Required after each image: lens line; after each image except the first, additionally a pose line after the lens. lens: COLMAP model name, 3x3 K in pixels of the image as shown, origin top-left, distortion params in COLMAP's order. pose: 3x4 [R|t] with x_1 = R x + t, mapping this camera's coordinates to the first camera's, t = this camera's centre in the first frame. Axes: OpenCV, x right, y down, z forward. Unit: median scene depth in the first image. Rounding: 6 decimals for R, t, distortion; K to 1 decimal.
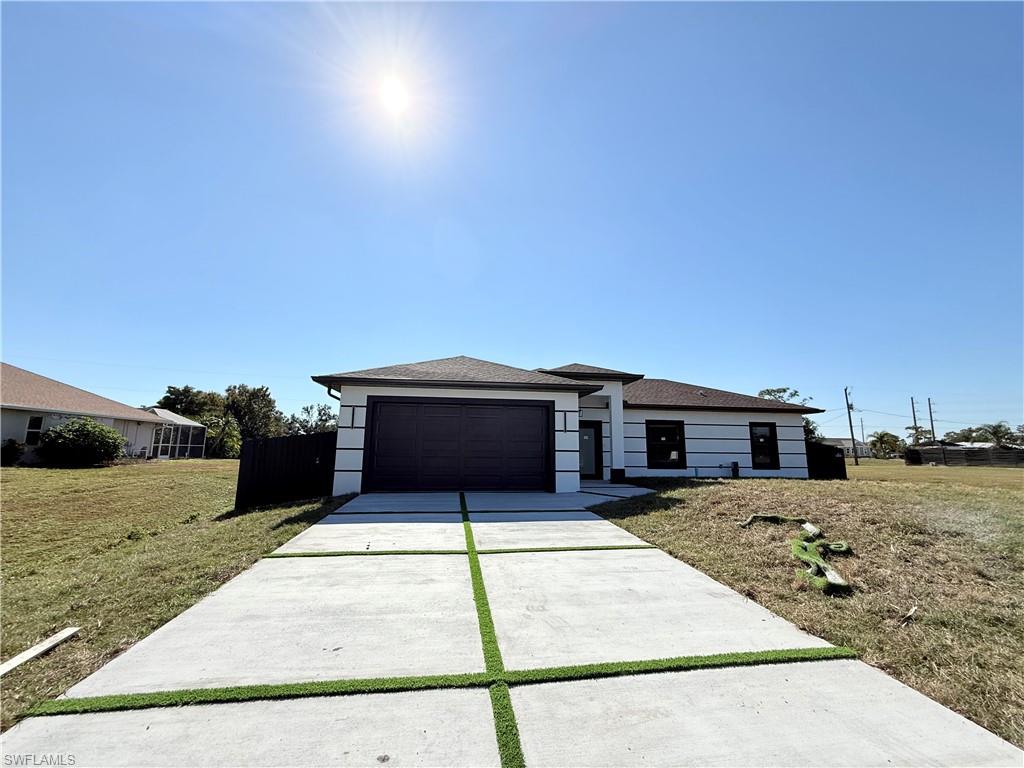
lens RADIAL K [[411.0, 0, 510.9], [0, 411.0, 382.2], [0, 0, 1]] dist [-0.000872, 0.000158]
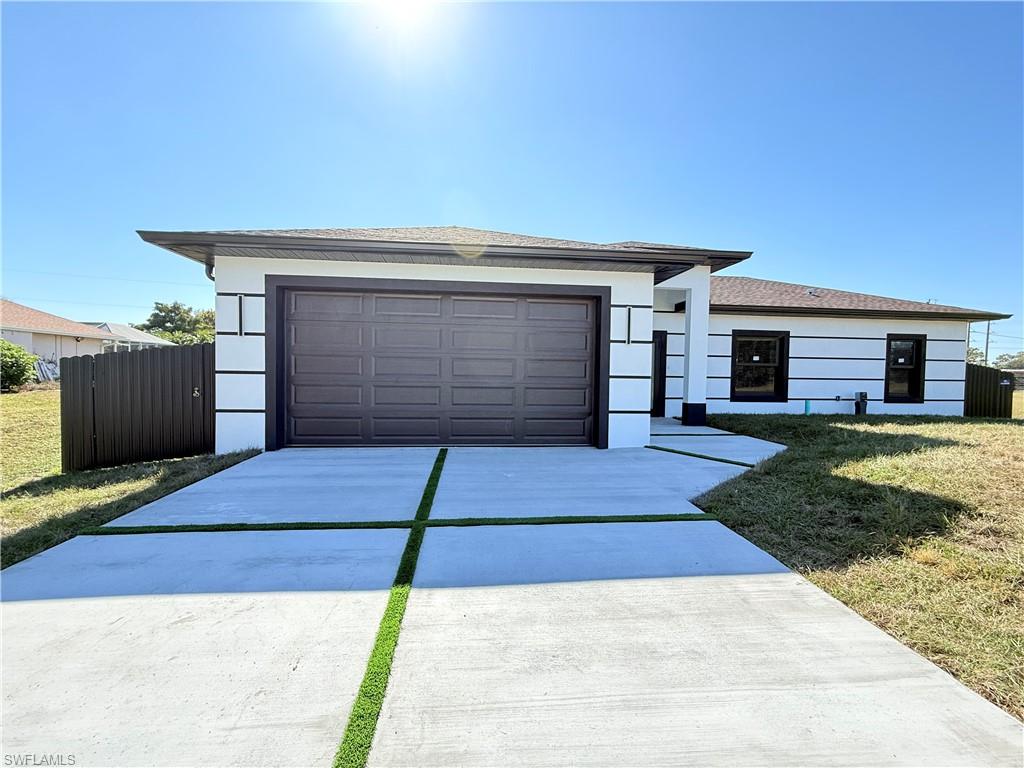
lens RADIAL K [[411.0, 0, 510.9], [0, 411.0, 382.2], [0, 0, 1]] dist [-0.000872, 0.000158]
pose [[0.998839, 0.004262, -0.047976, -0.000311], [0.004806, 0.982288, 0.187316, 0.050244], [0.047924, -0.187330, 0.981127, 0.323996]]
